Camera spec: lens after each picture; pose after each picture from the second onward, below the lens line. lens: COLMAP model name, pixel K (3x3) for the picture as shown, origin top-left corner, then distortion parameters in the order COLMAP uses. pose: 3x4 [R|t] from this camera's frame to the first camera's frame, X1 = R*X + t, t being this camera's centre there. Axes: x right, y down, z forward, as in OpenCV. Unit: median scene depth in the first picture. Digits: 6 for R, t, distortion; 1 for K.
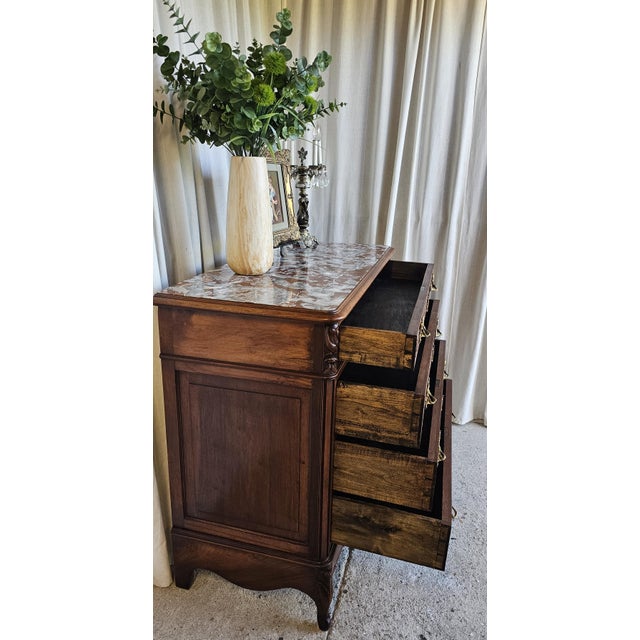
lens RADIAL K [[485.6, 0, 318.9], [0, 485.6, 311.1], [0, 0, 1]] dist [0.073985, -0.087902]
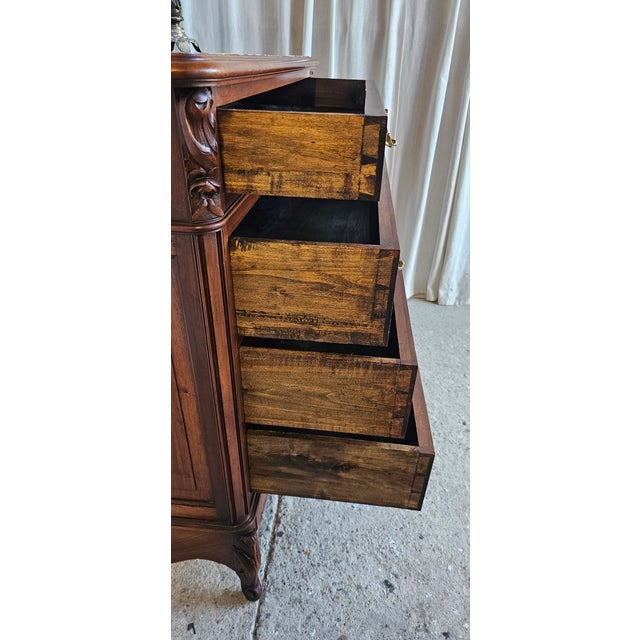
lens RADIAL K [[439.8, 0, 323.6], [0, 439.8, 318.7], [0, 0, 1]] dist [0.043983, -0.057297]
pose [[0.983283, -0.094946, 0.155368, 0.051957], [0.054582, 0.967743, 0.245957, 0.111658], [-0.173709, -0.233365, 0.956748, 0.495973]]
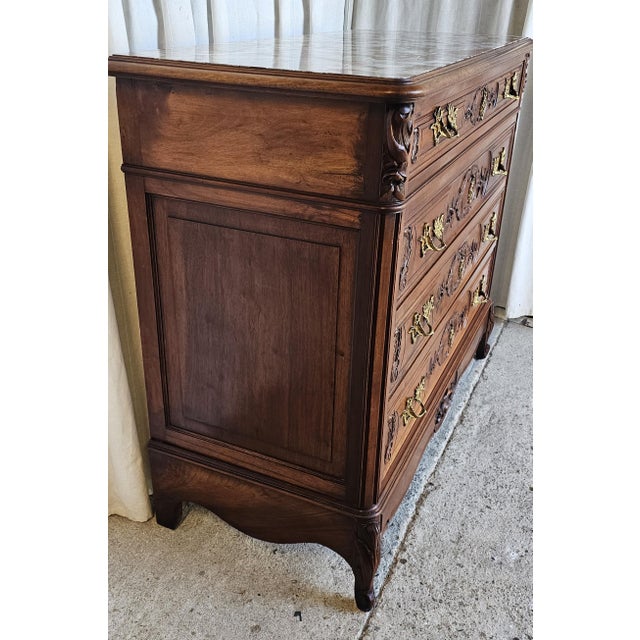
lens RADIAL K [[656.1, 0, 318.1], [0, 656.1, 307.3], [0, 0, 1]] dist [0.127881, -0.249940]
pose [[0.987321, 0.070318, -0.142312, 0.050975], [-0.049134, 0.987879, 0.147245, 0.128098], [0.150941, -0.138386, 0.978809, 0.189034]]
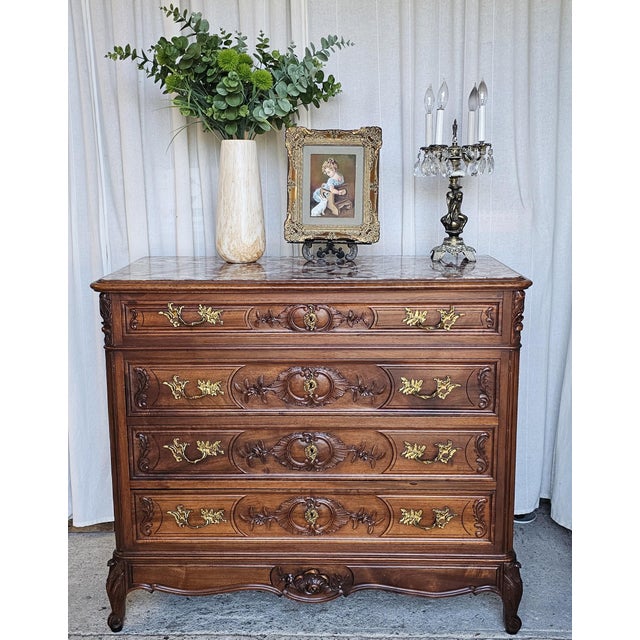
lens RADIAL K [[788.8, 0, 311.9], [0, 788.8, 298.1], [0, 0, 1]] dist [0.129378, -0.286866]
pose [[0.235580, 0.145767, -0.960861, 1.555312], [-0.265249, 0.960795, 0.080724, -0.193132], [0.934957, 0.235851, 0.265009, 0.847700]]
